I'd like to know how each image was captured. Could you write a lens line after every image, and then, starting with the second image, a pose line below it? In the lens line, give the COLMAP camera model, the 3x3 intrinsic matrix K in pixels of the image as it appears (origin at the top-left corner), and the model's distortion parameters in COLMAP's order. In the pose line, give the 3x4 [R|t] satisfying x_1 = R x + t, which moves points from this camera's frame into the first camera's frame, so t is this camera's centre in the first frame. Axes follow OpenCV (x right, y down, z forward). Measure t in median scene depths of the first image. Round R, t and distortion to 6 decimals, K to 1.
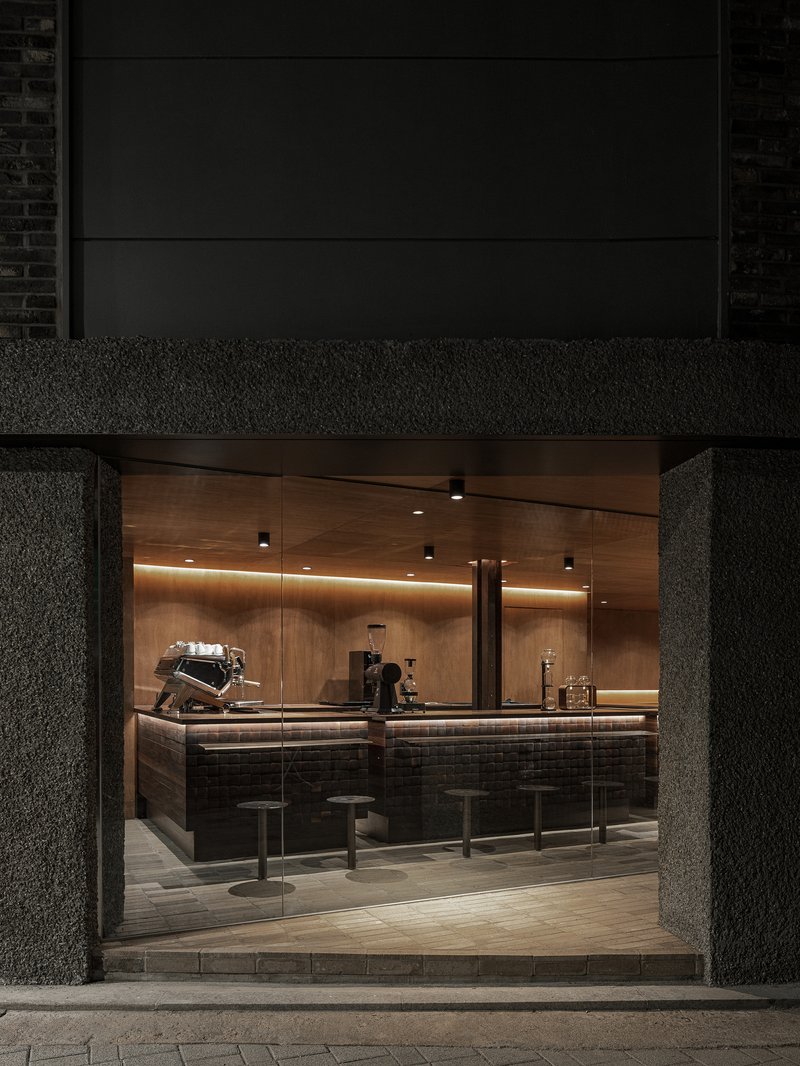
lens RADIAL K [[822.8, 0, 400.4], [0, 822.8, 609.6], [0, 0, 1]] dist [-0.006857, 0.002897]
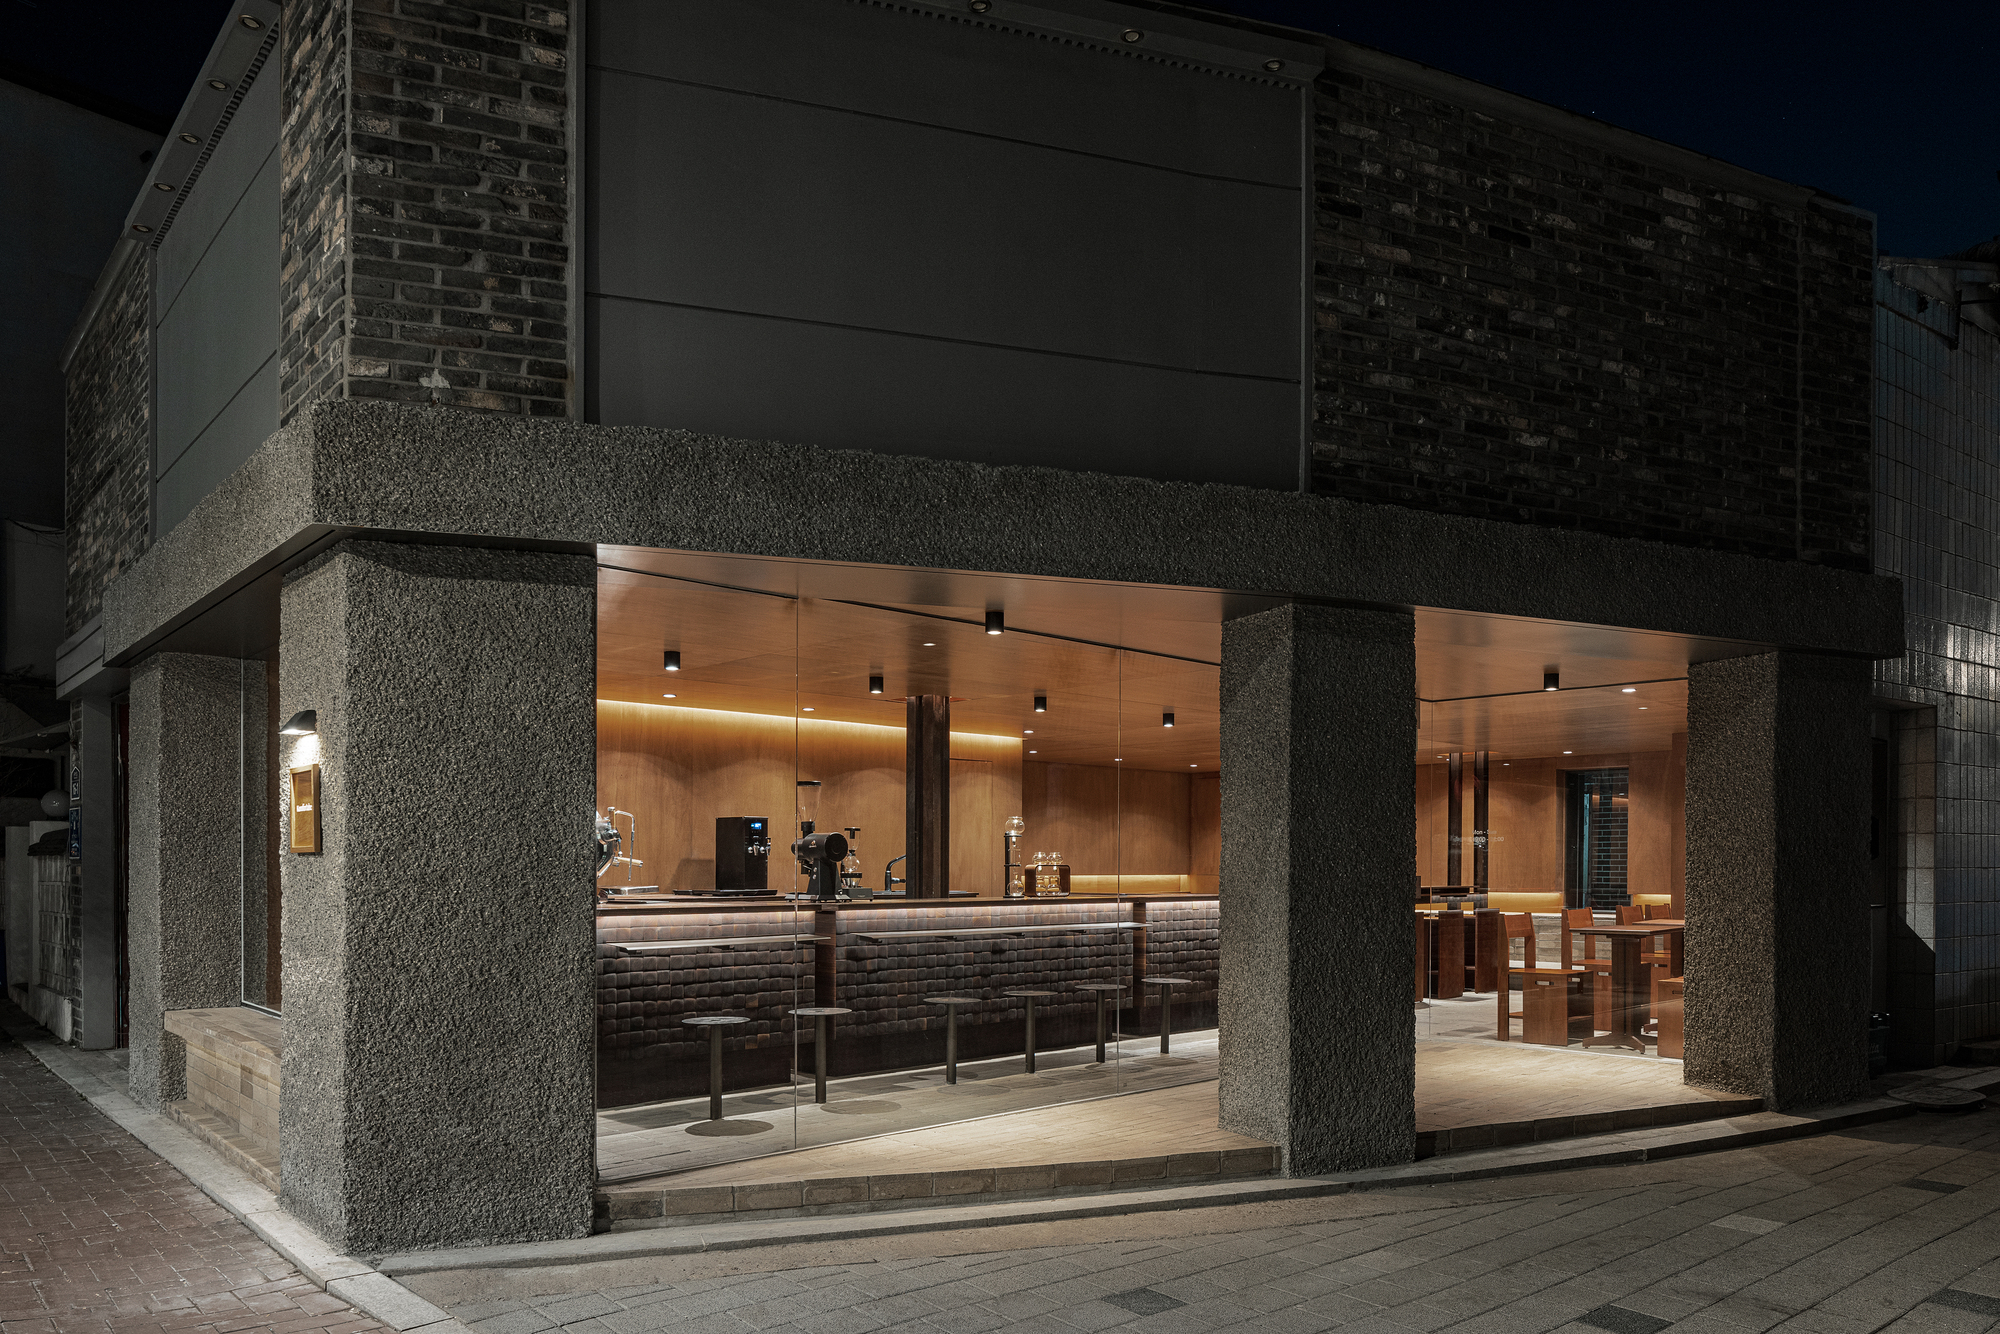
lens RADIAL K [[1452.9, 0, 1003.3], [0, 1452.9, 686.8], [0, 0, 1]] dist [-0.004093, 0.003689]
pose [[0.943449, 0.038436, 0.329282, -0.471497], [-0.024748, 0.998650, -0.045662, -0.017325], [-0.330592, 0.034931, 0.943127, -0.450470]]
